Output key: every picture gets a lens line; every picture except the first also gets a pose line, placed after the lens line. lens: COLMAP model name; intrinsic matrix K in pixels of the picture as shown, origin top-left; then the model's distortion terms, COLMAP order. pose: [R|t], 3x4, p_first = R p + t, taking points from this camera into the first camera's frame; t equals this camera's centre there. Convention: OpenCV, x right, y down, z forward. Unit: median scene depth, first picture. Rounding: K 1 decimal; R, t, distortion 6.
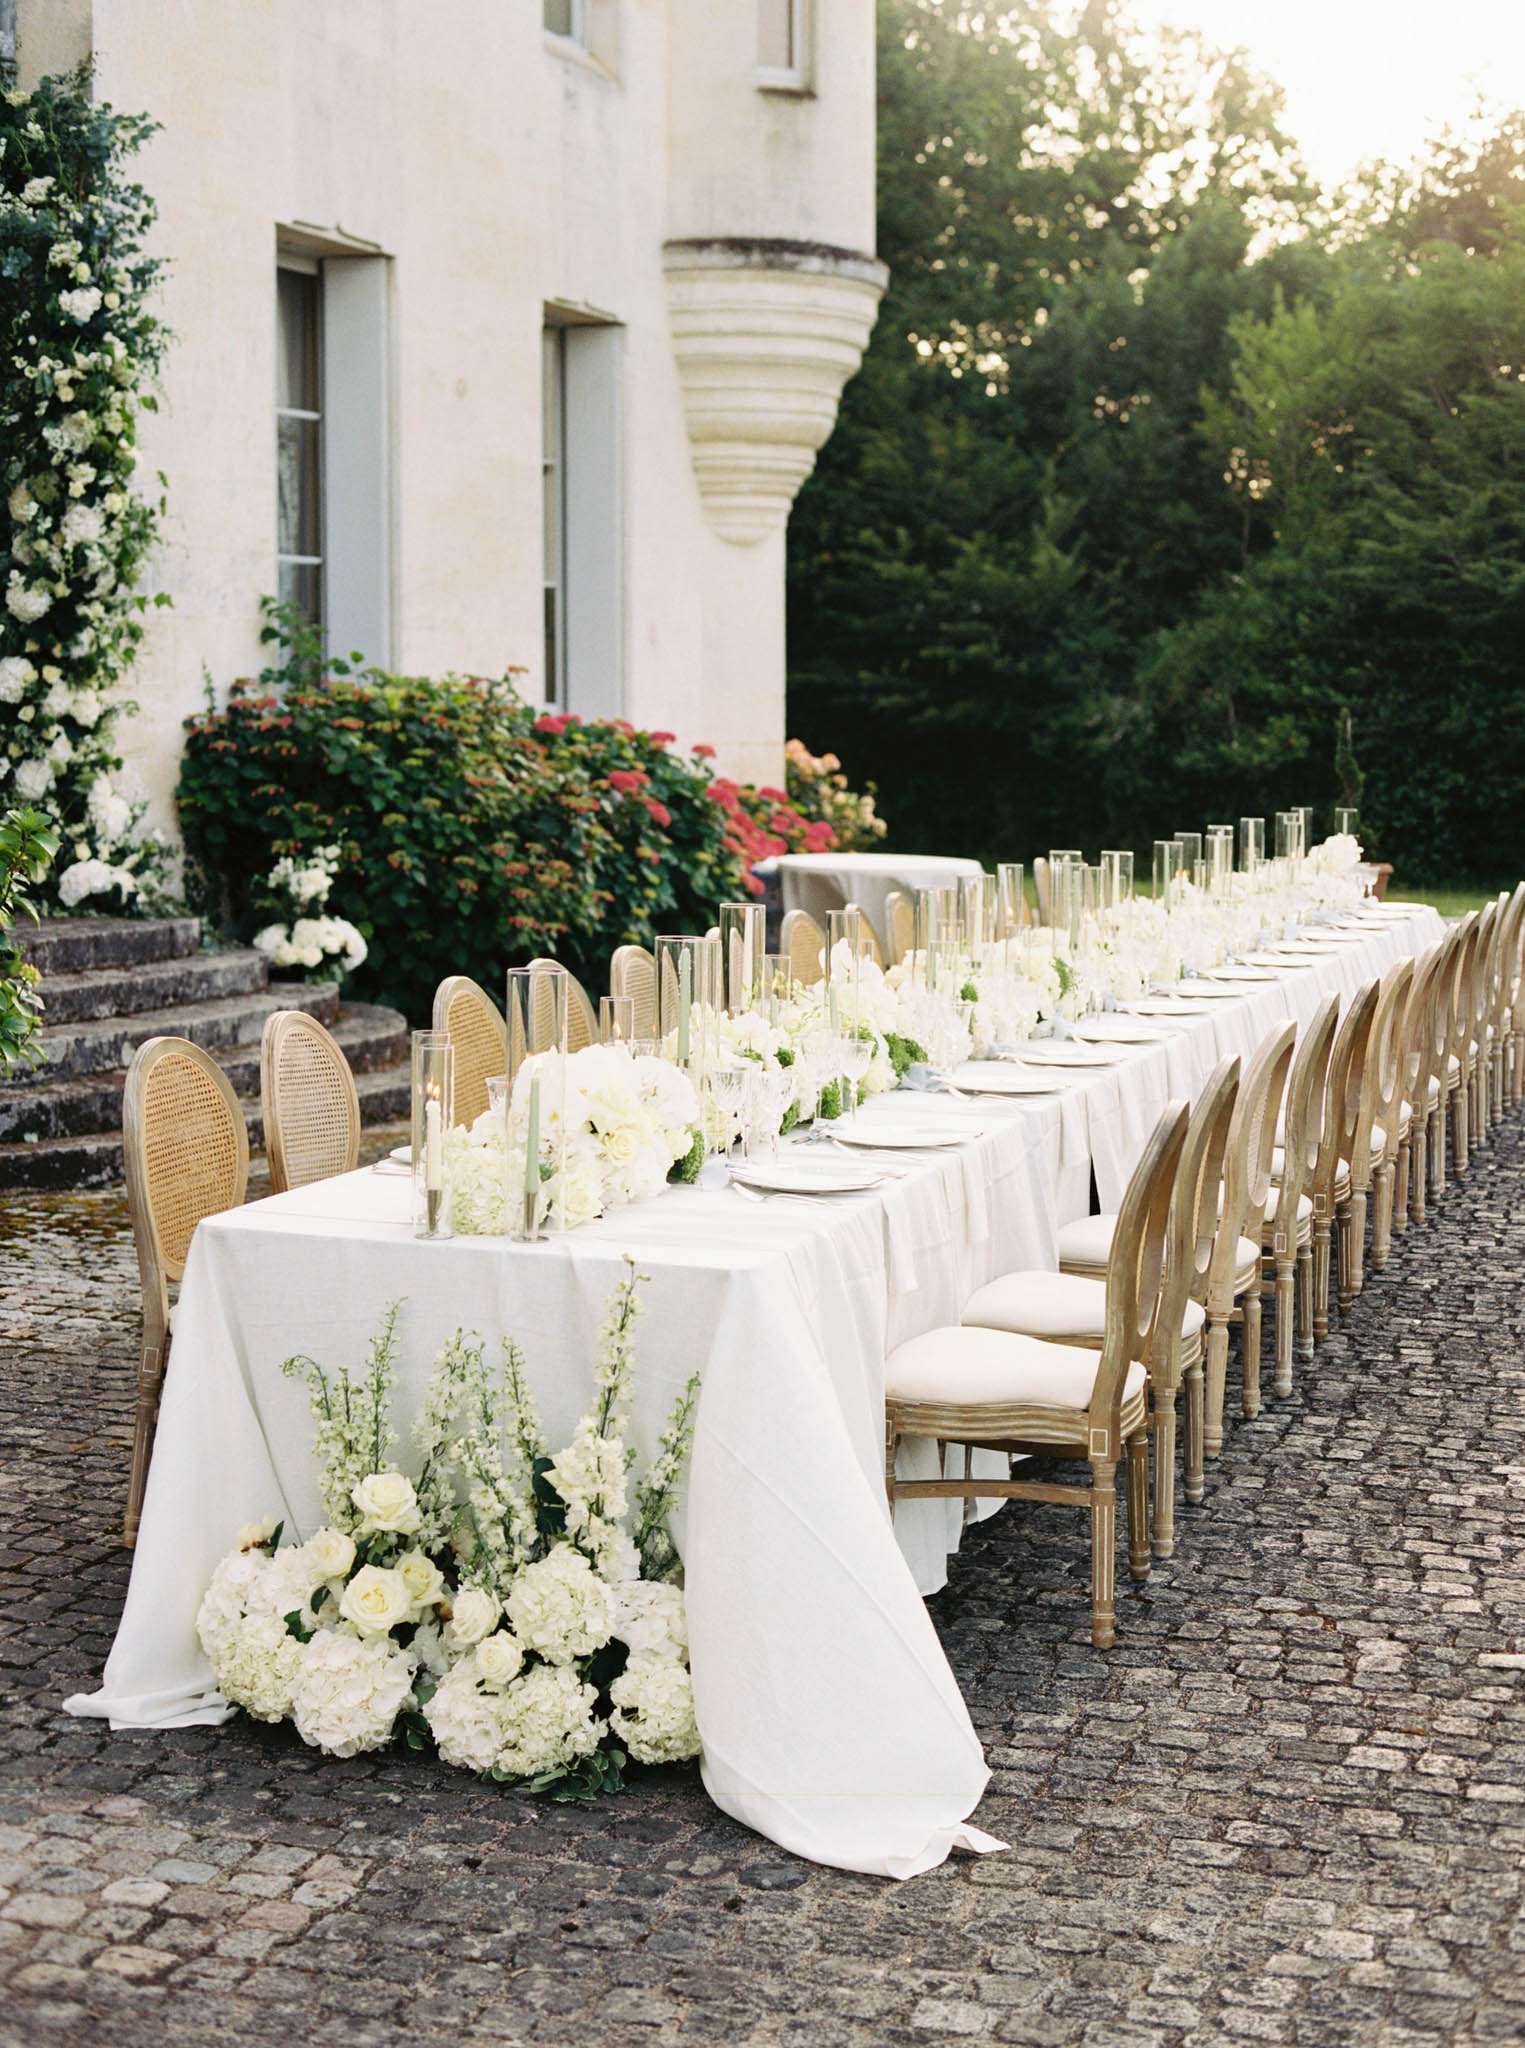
lens RADIAL K [[3080.9, 0, 818.9], [0, 3080.9, 1018.0], [0, 0, 1]] dist [0.029823, -0.803416]
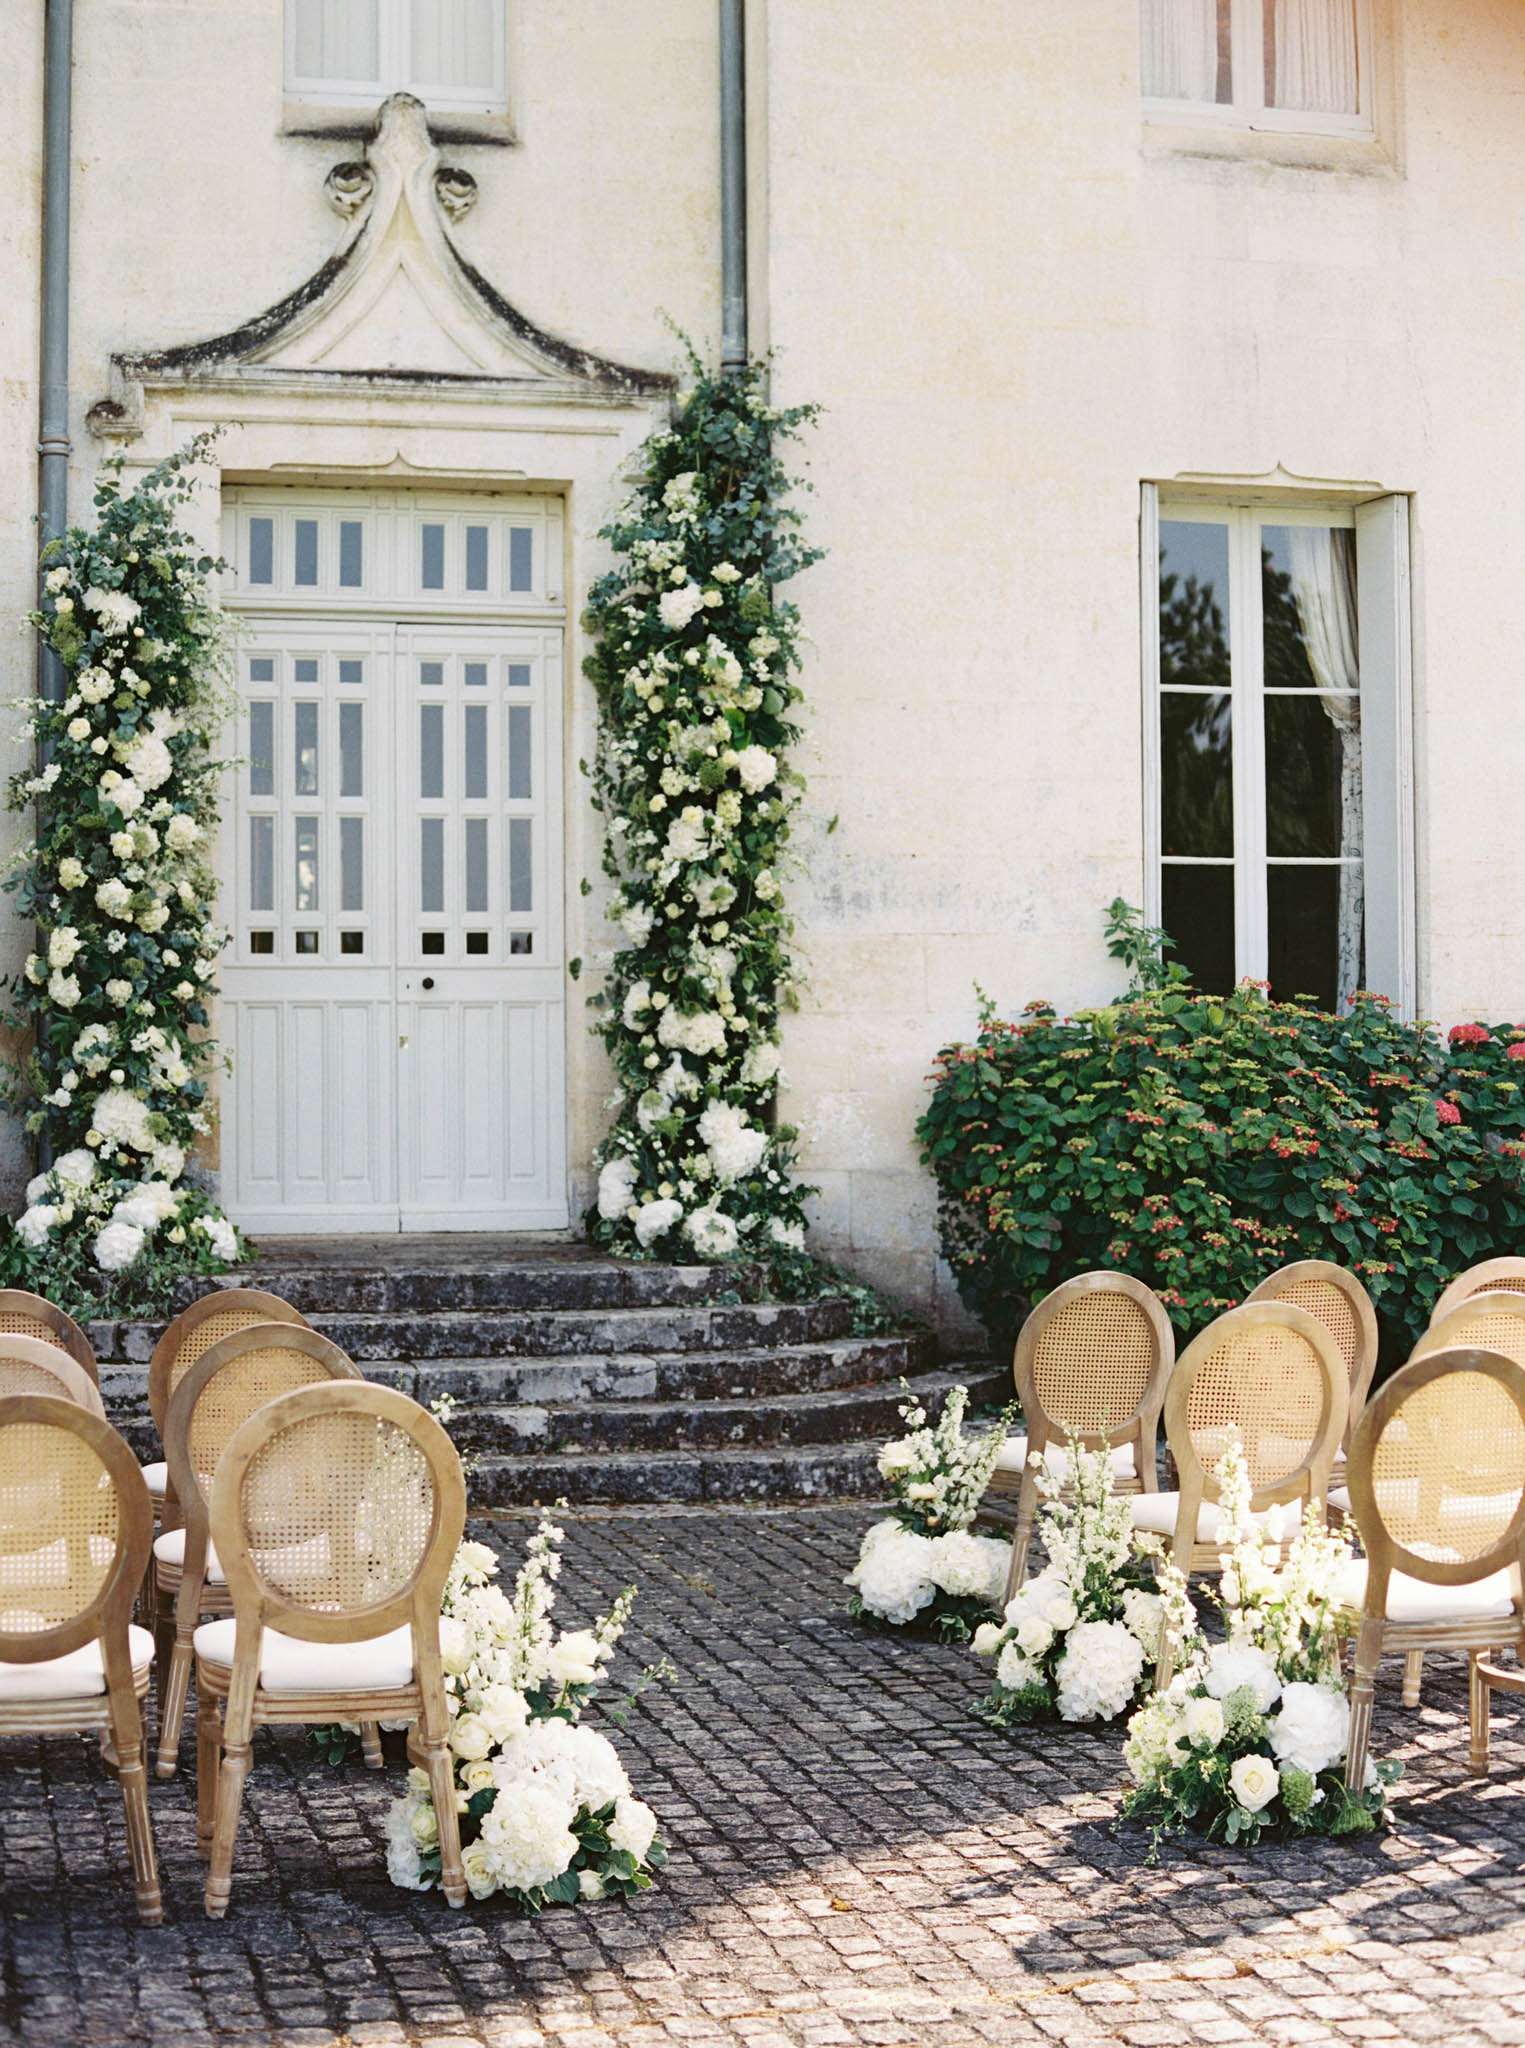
lens RADIAL K [[3158.3, 0, 762.5], [0, 3158.3, 1024.0], [0, 0, 1]] dist [-0.109044, -0.107362]
pose [[0.542073, -0.021563, -0.840055, 0.585336], [-0.074997, 0.994440, -0.073920, -0.036247], [0.836978, 0.103071, 0.537442, 0.513813]]
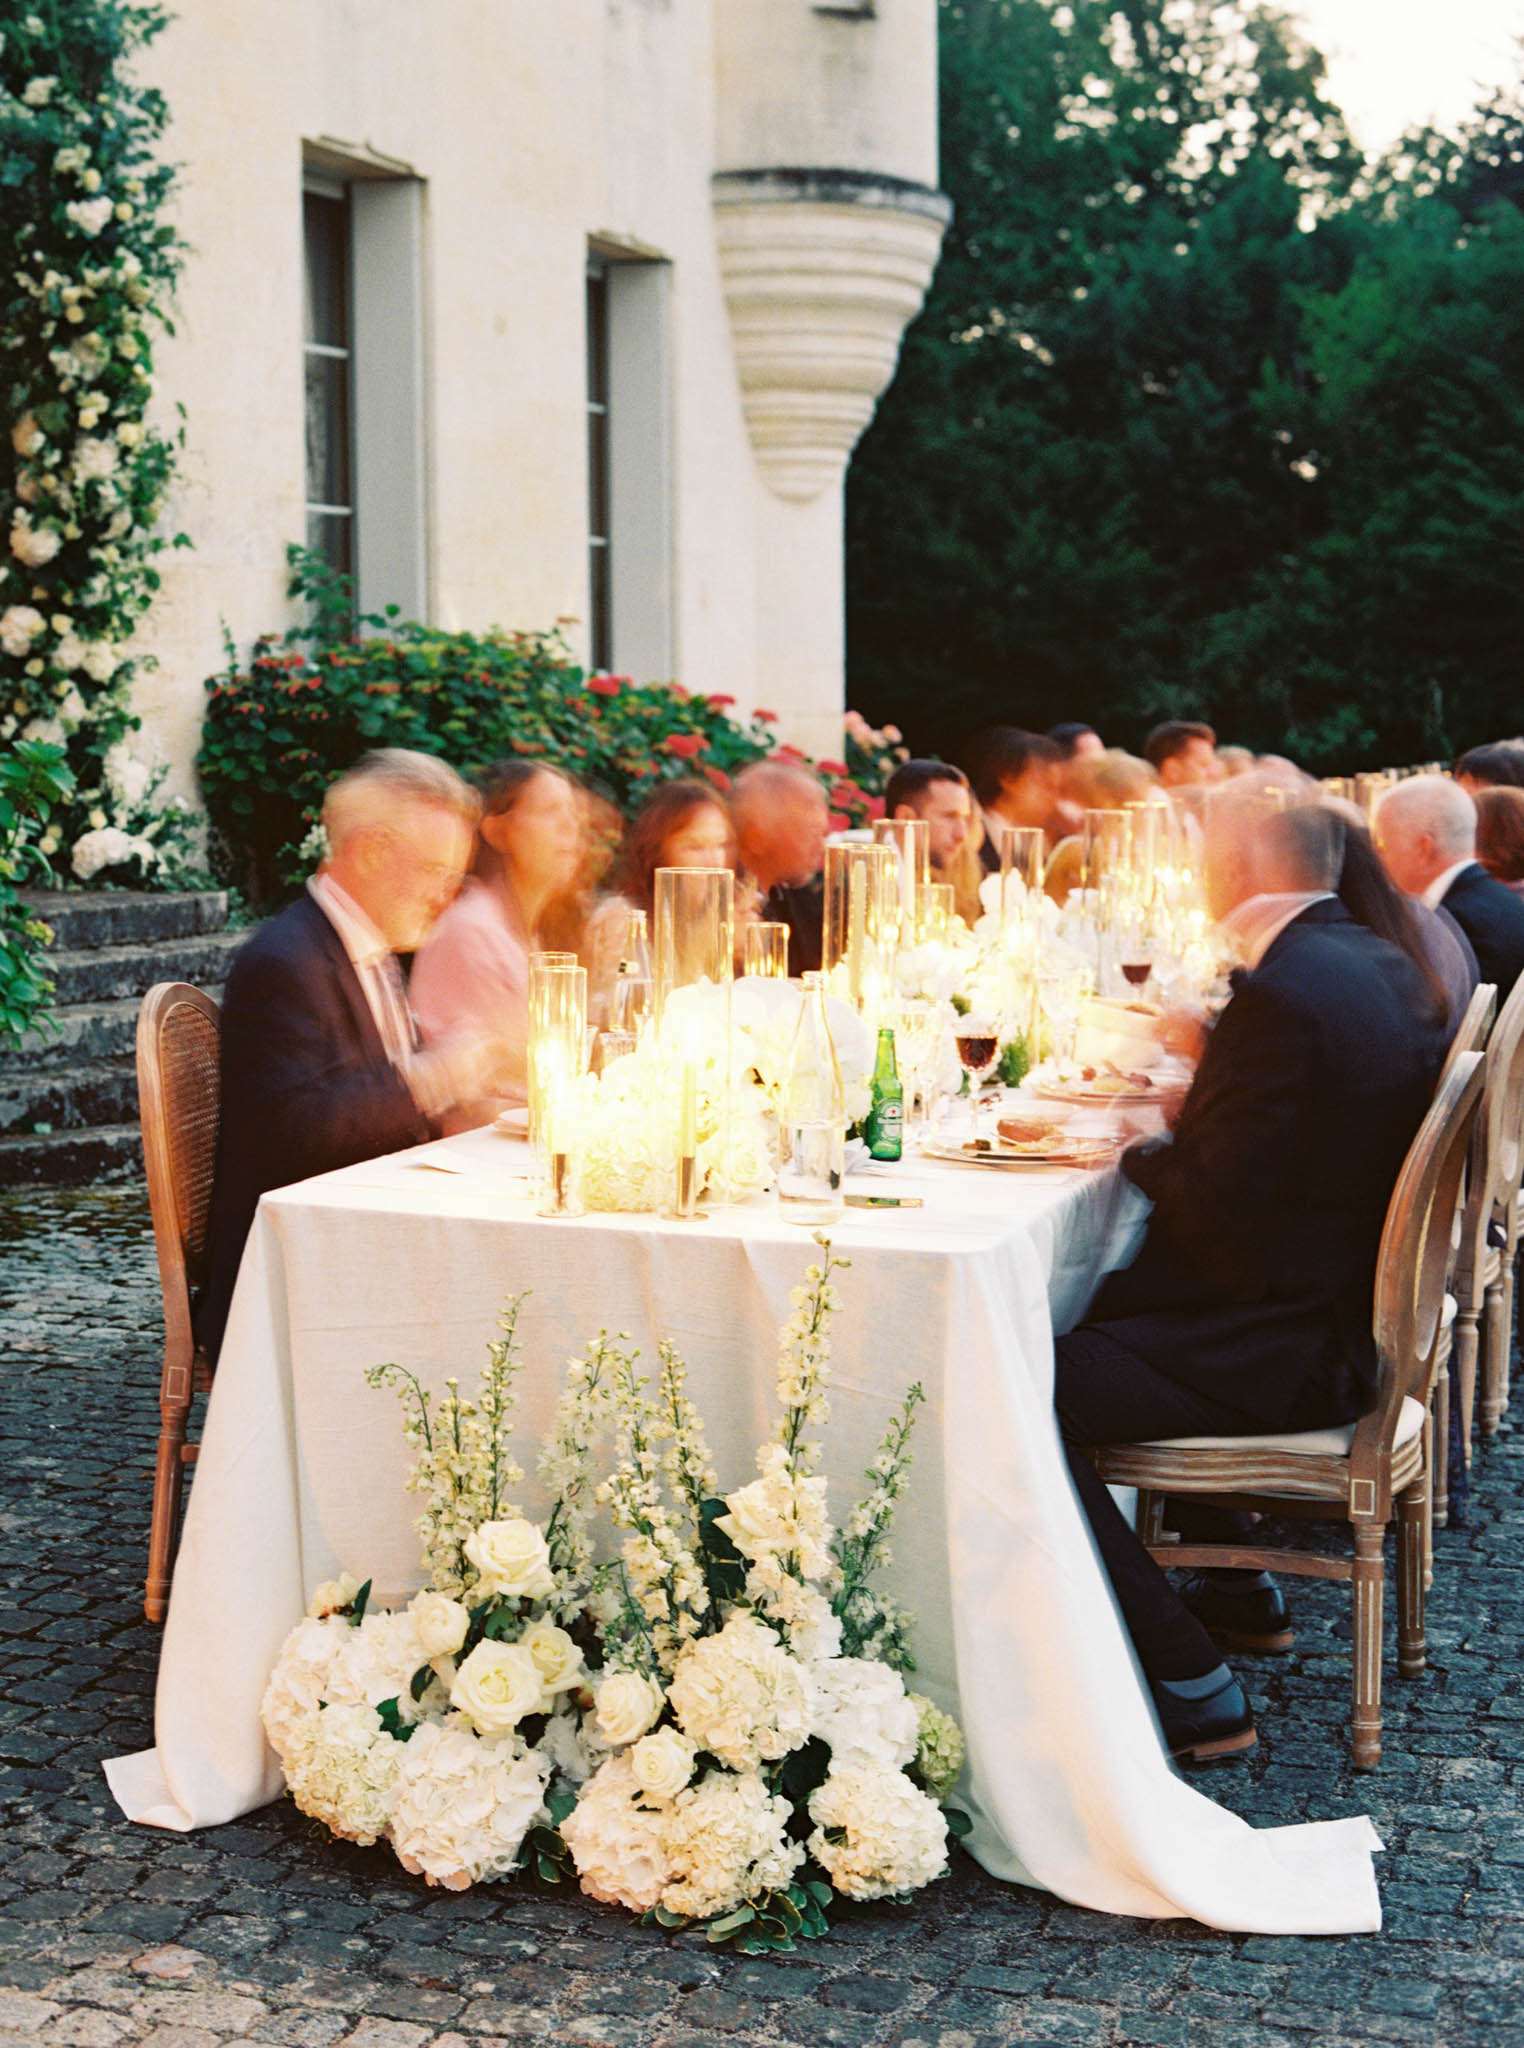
lens RADIAL K [[3137.3, 0, 762.0], [0, 3137.3, 1024.0], [0, 0, 1]] dist [0.021249, -0.674391]
pose [[0.999673, -0.007334, -0.024482, -0.021031], [0.007305, 0.999972, -0.001308, 0.009342], [0.024491, 0.001129, 0.999699, 0.080074]]
